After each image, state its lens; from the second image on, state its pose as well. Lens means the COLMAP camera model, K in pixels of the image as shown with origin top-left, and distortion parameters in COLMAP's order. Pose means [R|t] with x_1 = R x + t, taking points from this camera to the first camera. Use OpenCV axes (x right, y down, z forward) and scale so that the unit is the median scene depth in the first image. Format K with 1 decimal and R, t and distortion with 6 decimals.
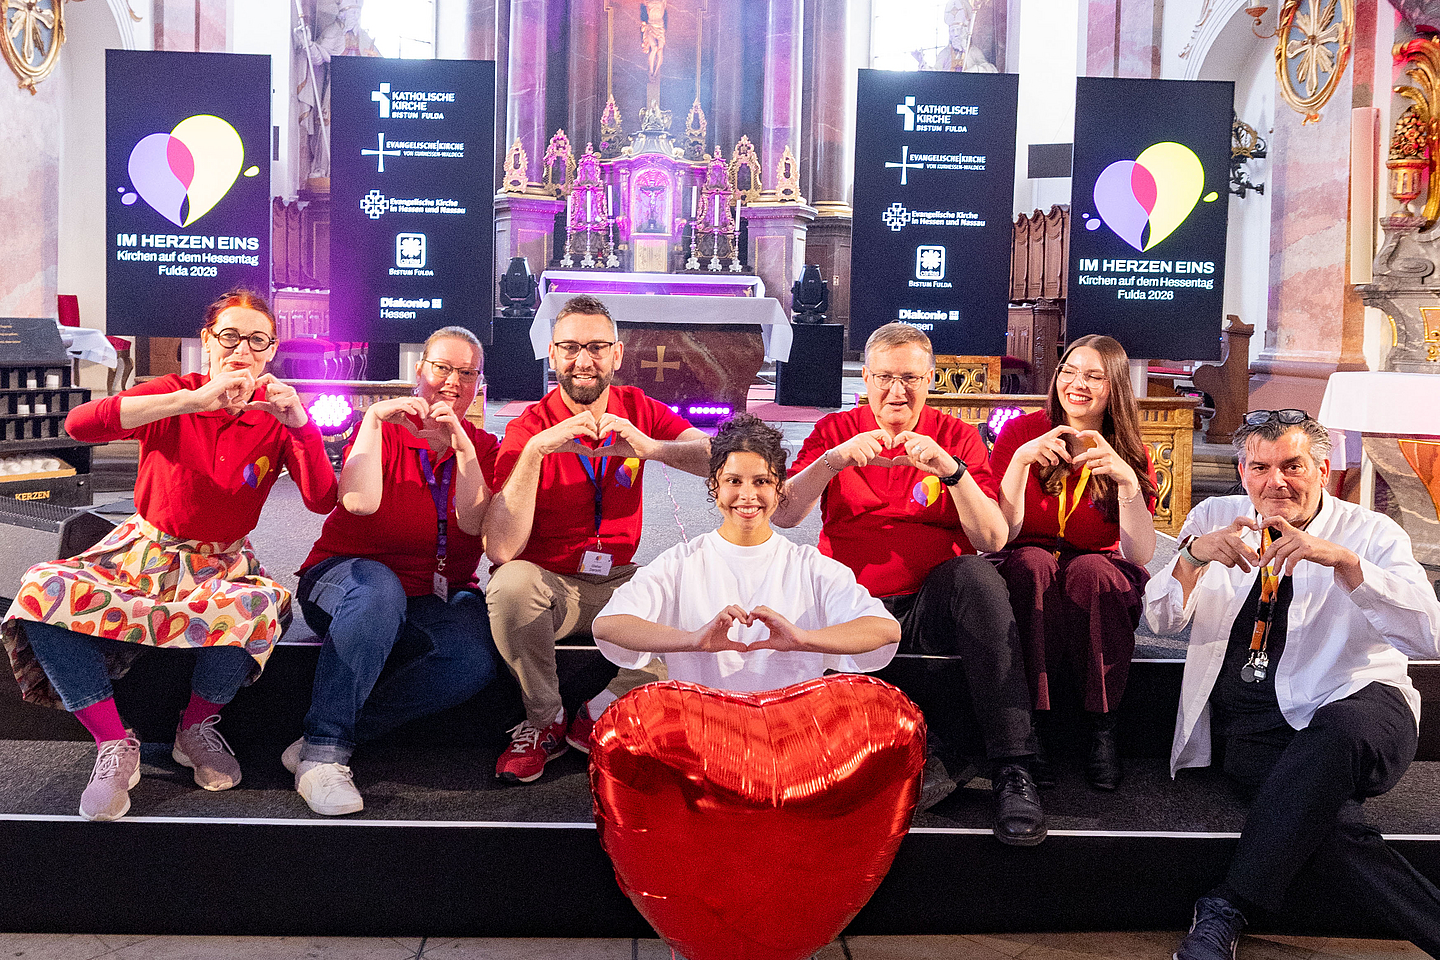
lens RADIAL K [[1398.3, 0, 737.0], [0, 1398.3, 357.4], [0, 0, 1]] dist [-0.003712, -0.006243]
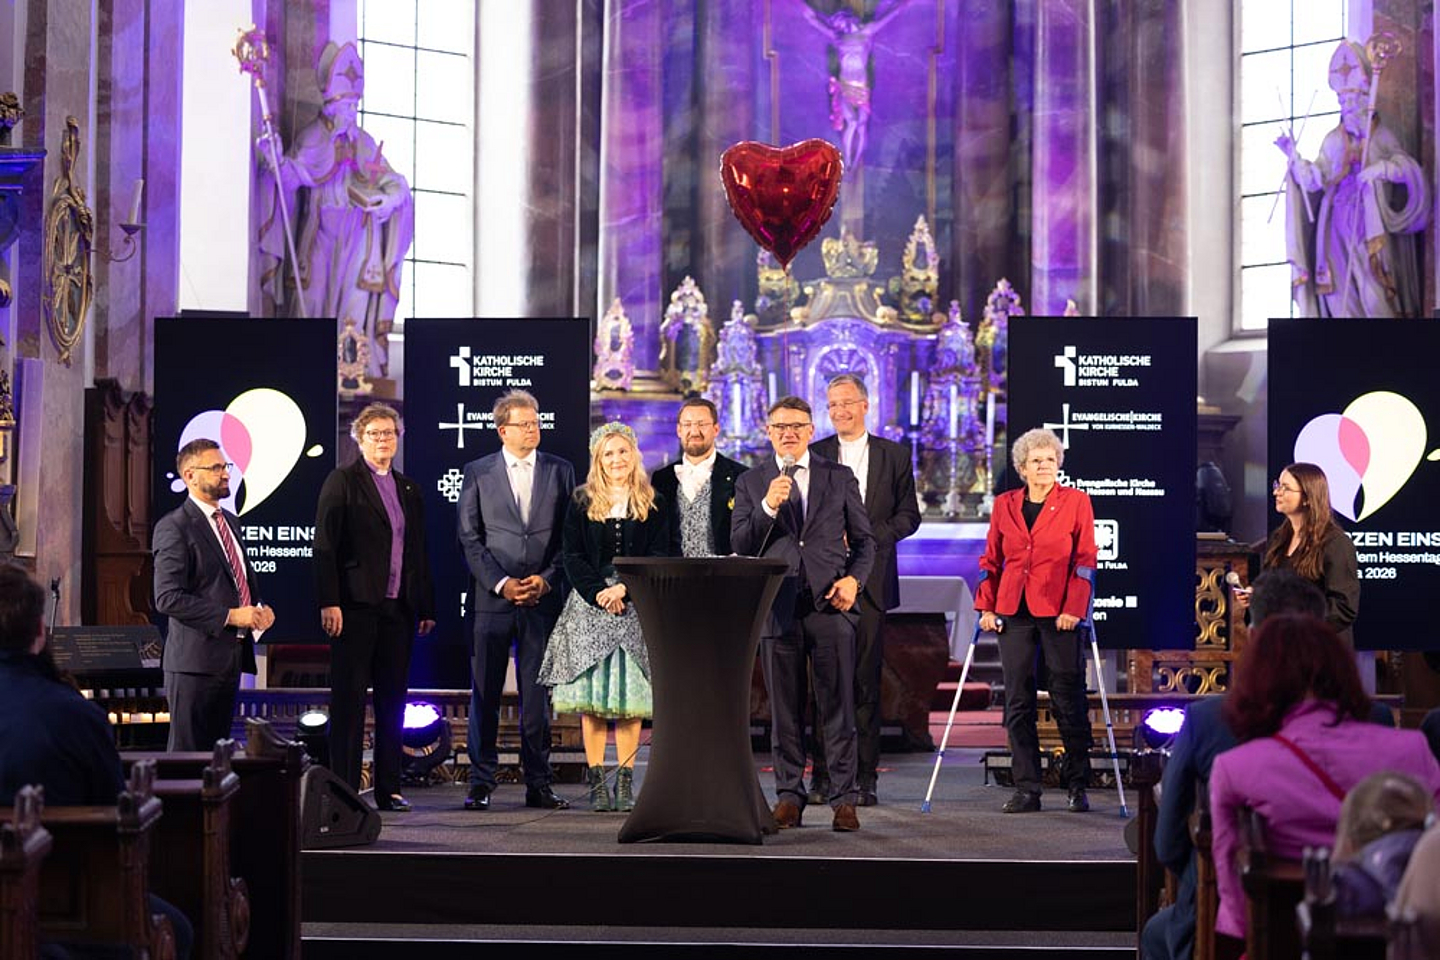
lens RADIAL K [[2492.8, 0, 720.0], [0, 2492.8, 480.0], [0, 0, 1]] dist [-0.012453, 0.065664]
pose [[0.993128, -0.023734, -0.114602, 0.081130], [0.015148, 0.997052, -0.075216, 0.005756], [0.116050, 0.072963, 0.990560, -0.508039]]
